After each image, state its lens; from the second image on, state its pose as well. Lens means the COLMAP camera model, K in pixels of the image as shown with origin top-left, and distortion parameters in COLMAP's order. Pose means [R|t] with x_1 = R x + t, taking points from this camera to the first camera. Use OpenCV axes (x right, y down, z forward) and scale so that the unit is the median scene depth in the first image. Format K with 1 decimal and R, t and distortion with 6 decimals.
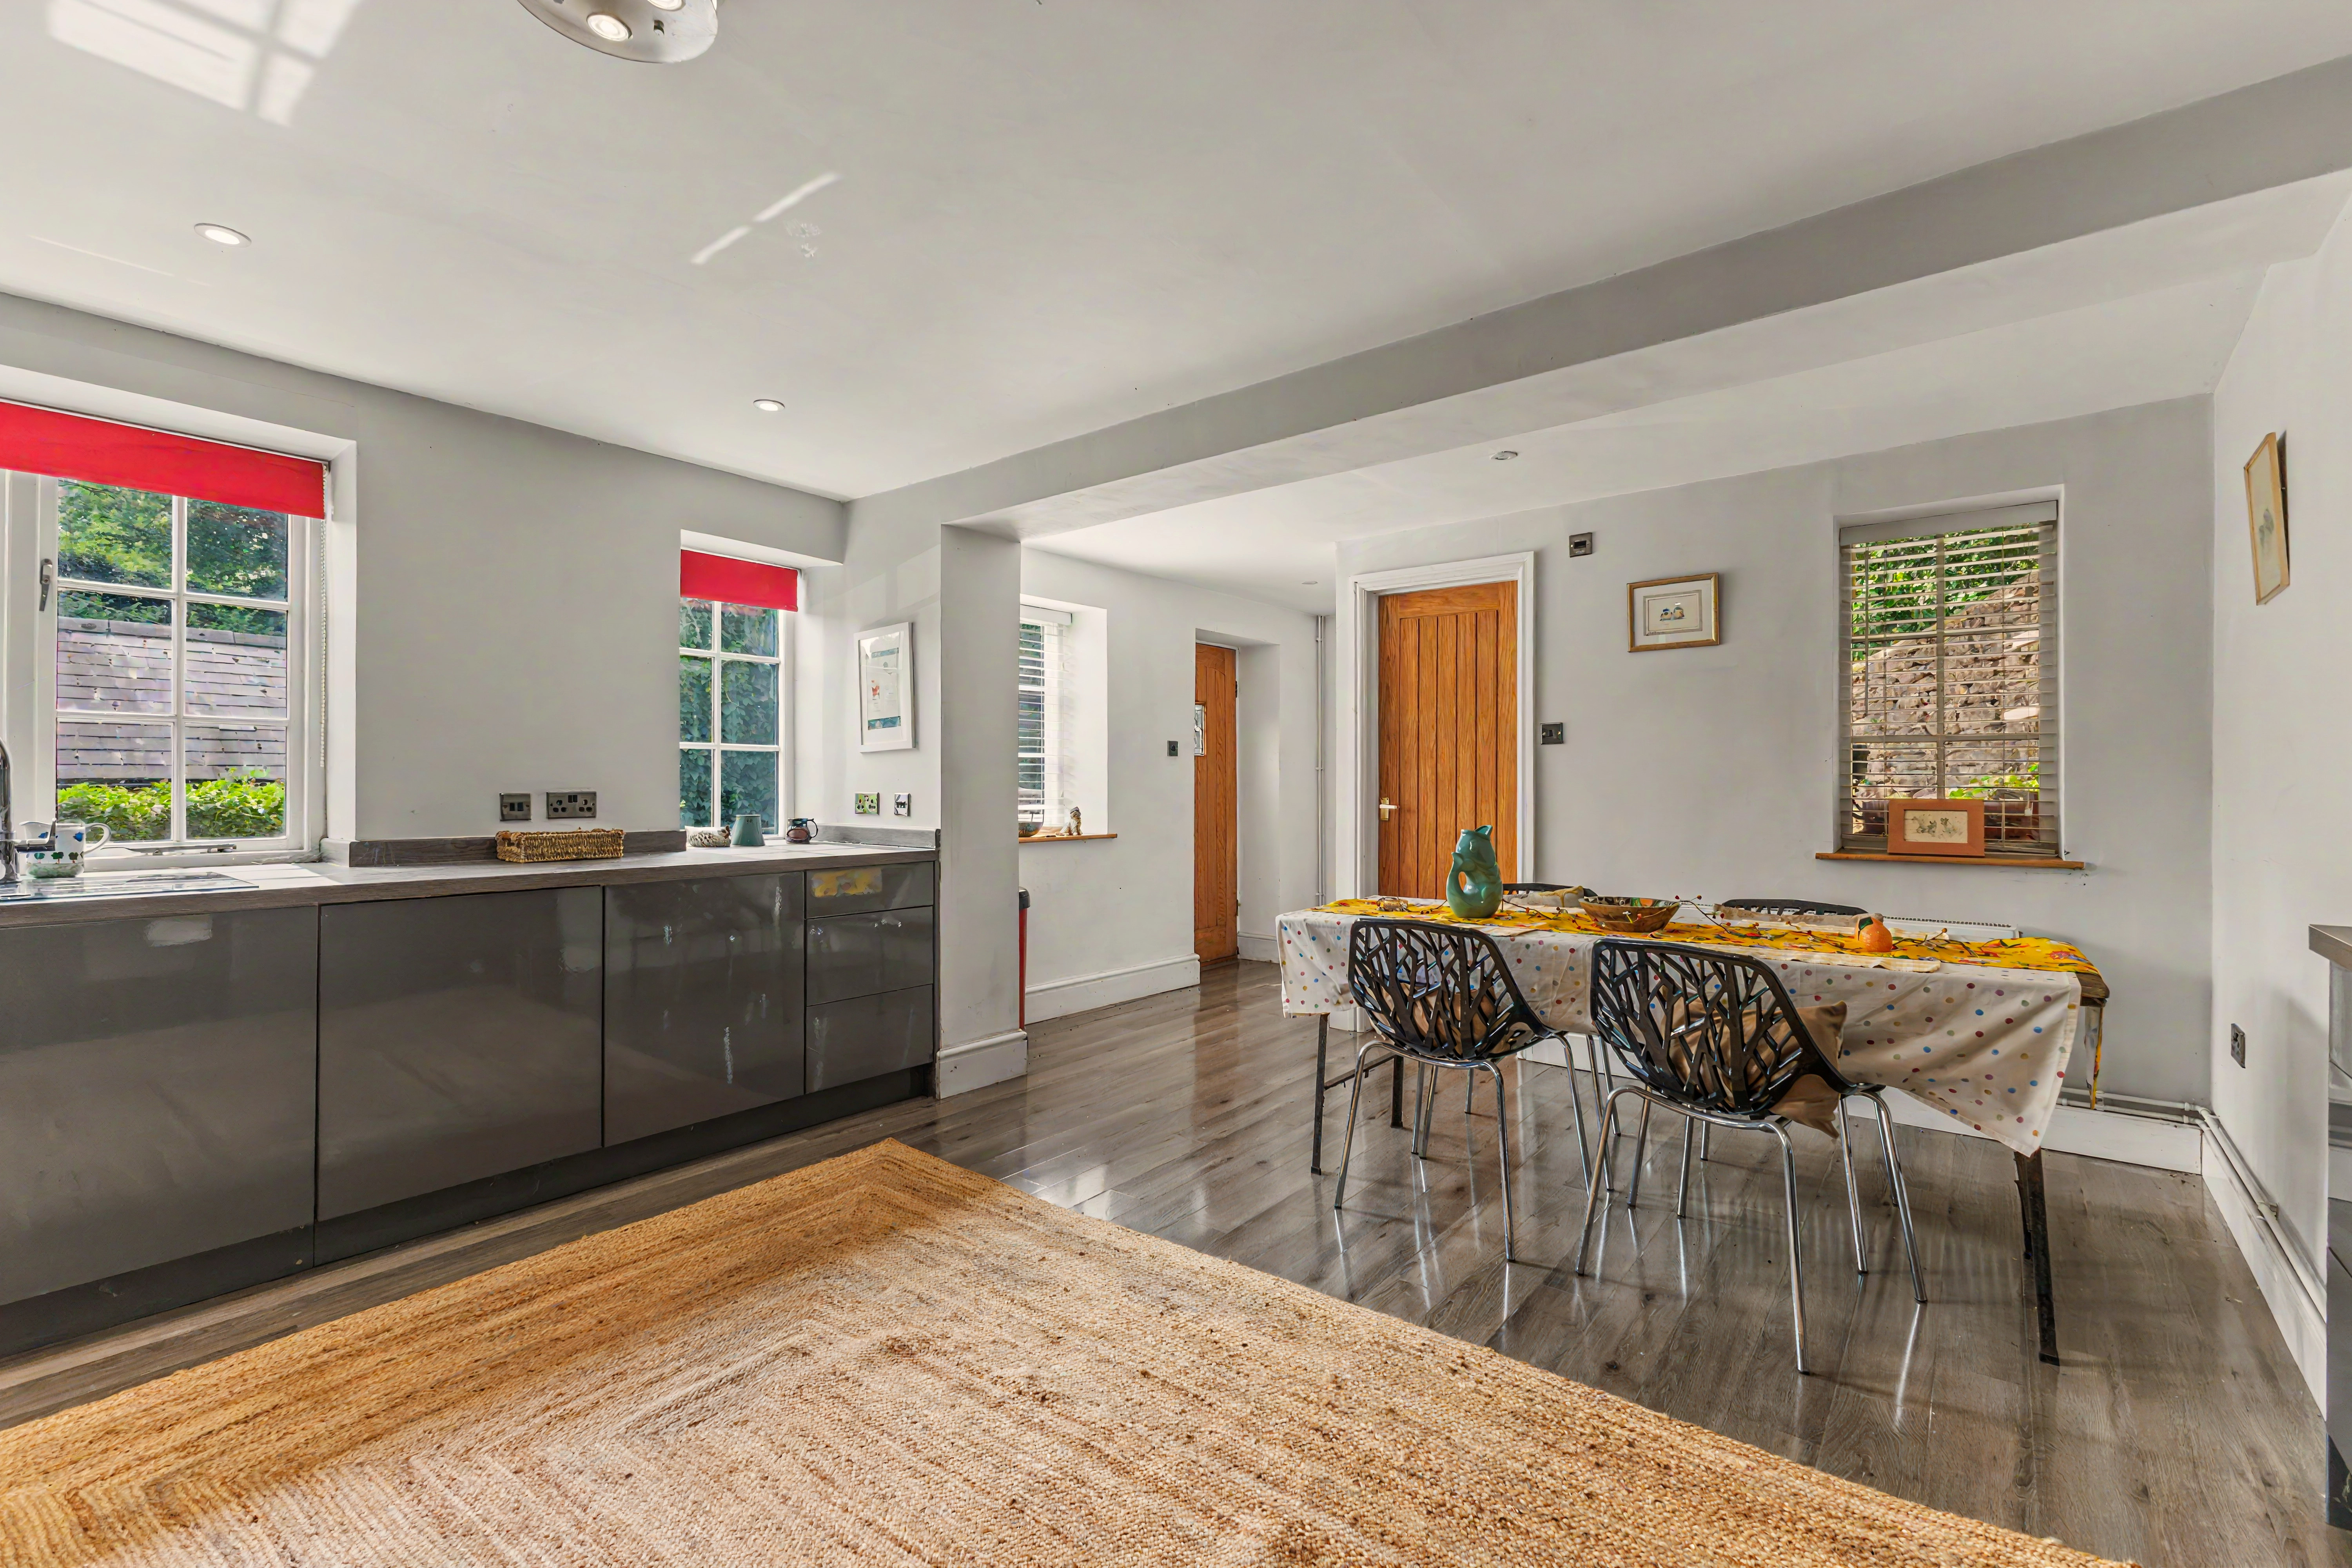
lens RADIAL K [[1008.9, 0, 1177.6], [0, 1008.9, 773.0], [0, 0, 1]] dist [0.003961, 0.000105]
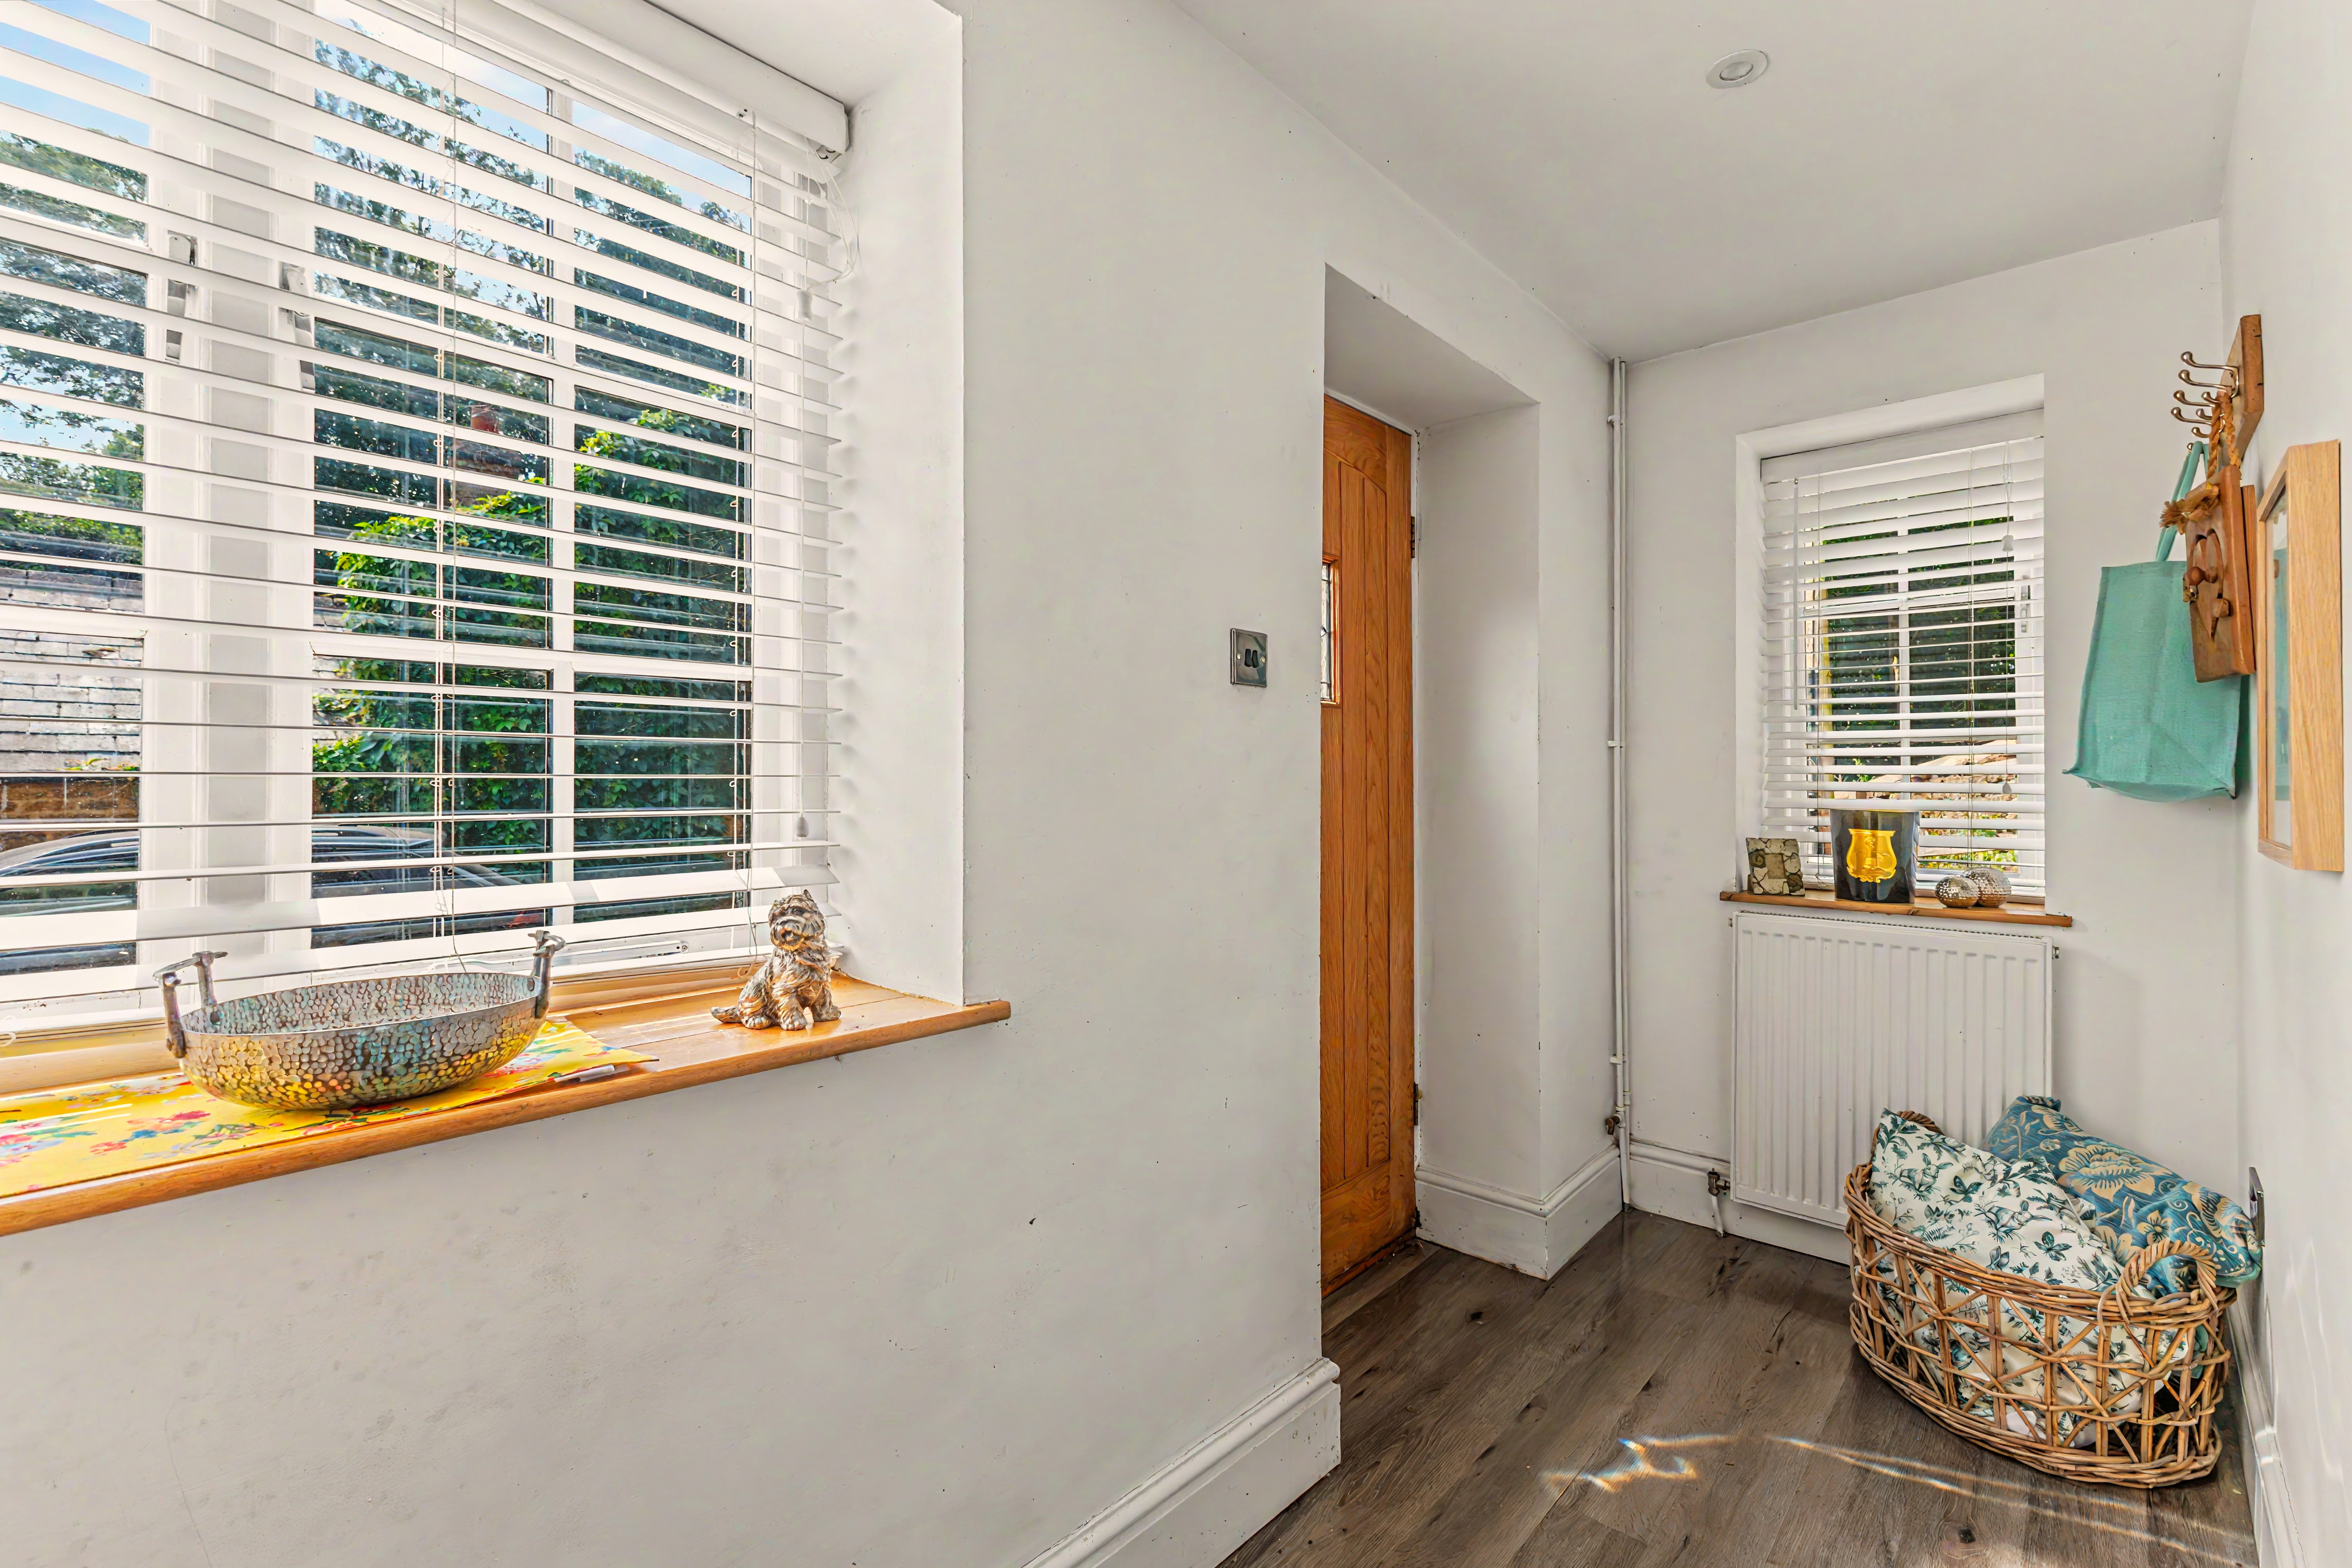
lens RADIAL K [[1036.8, 0, 1183.7], [0, 1036.8, 772.7], [0, 0, 1]] dist [0.001413, -0.000416]
pose [[0.998139, -0.002564, -0.060923, -0.008009], [0.002782, 0.999990, 0.003502, 0.008138], [0.060914, -0.003665, 0.998136, 1.023635]]
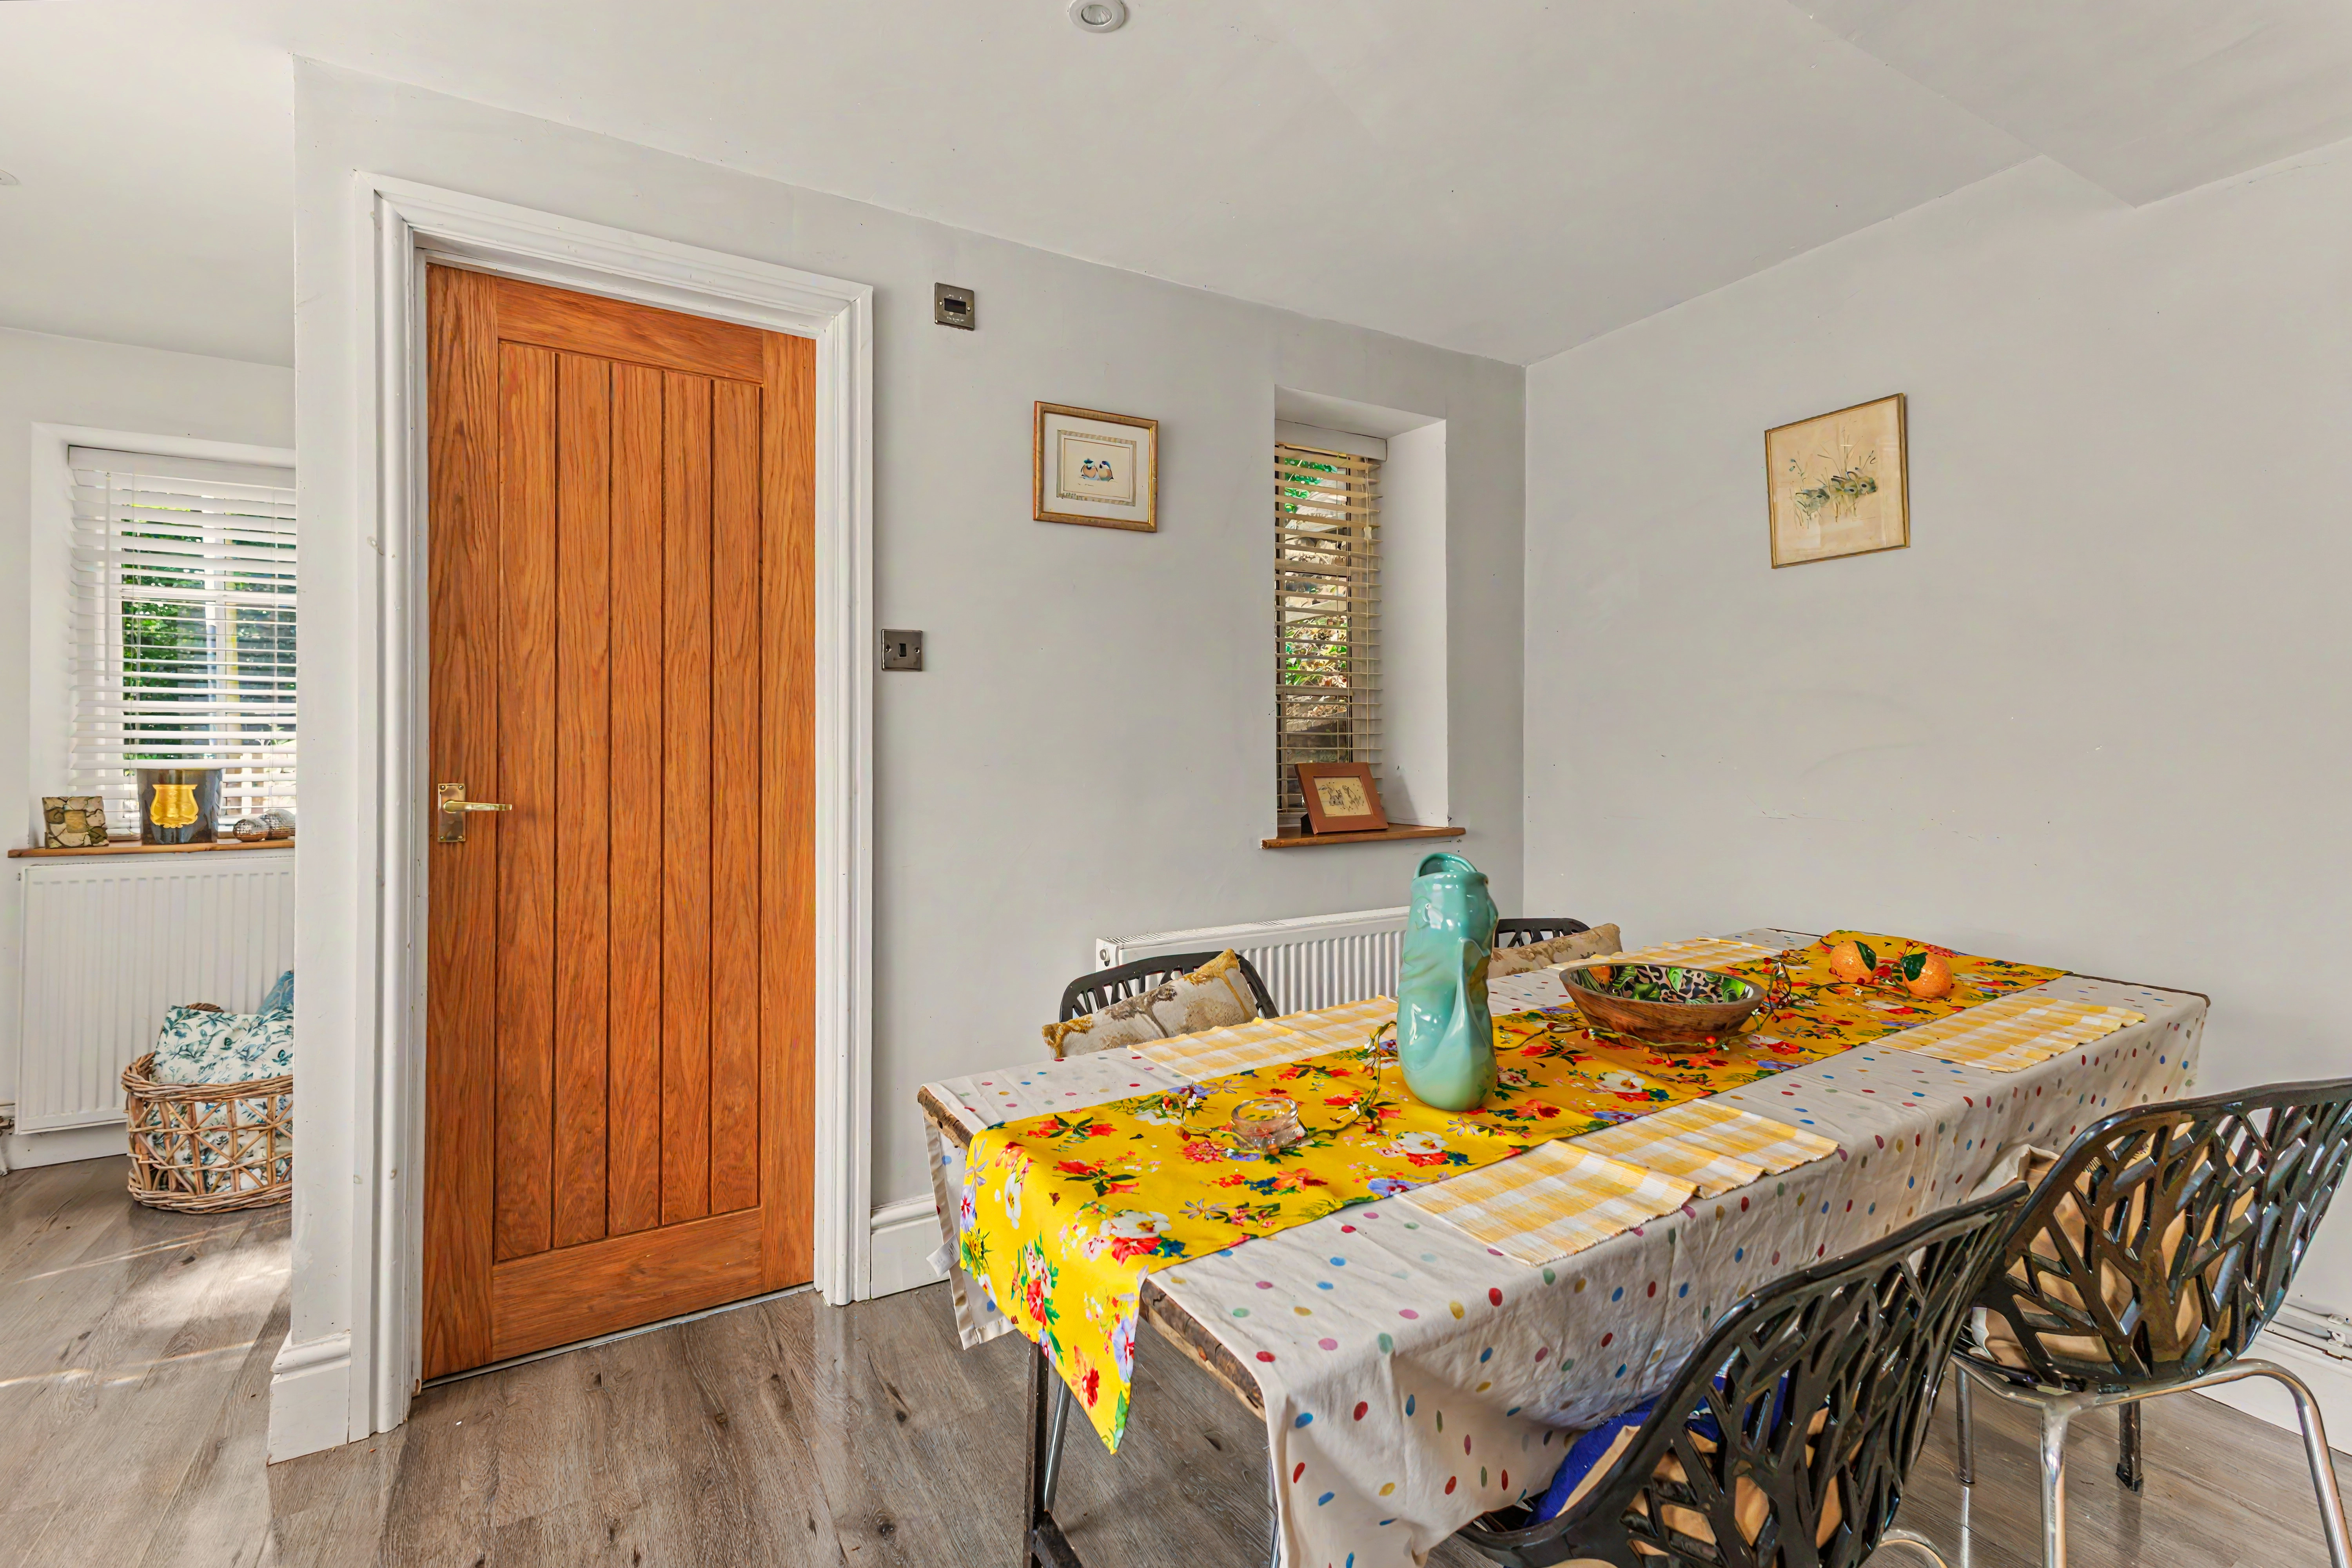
lens RADIAL K [[1054.9, 0, 1176.6], [0, 1054.9, 734.4], [0, 0, 1]] dist [0.006722, 0.000166]
pose [[0.366755, 0.004609, 0.930306, -0.087380], [-0.008414, 0.999963, -0.001637, 0.004150], [-0.930280, -0.007227, 0.366780, 0.701524]]
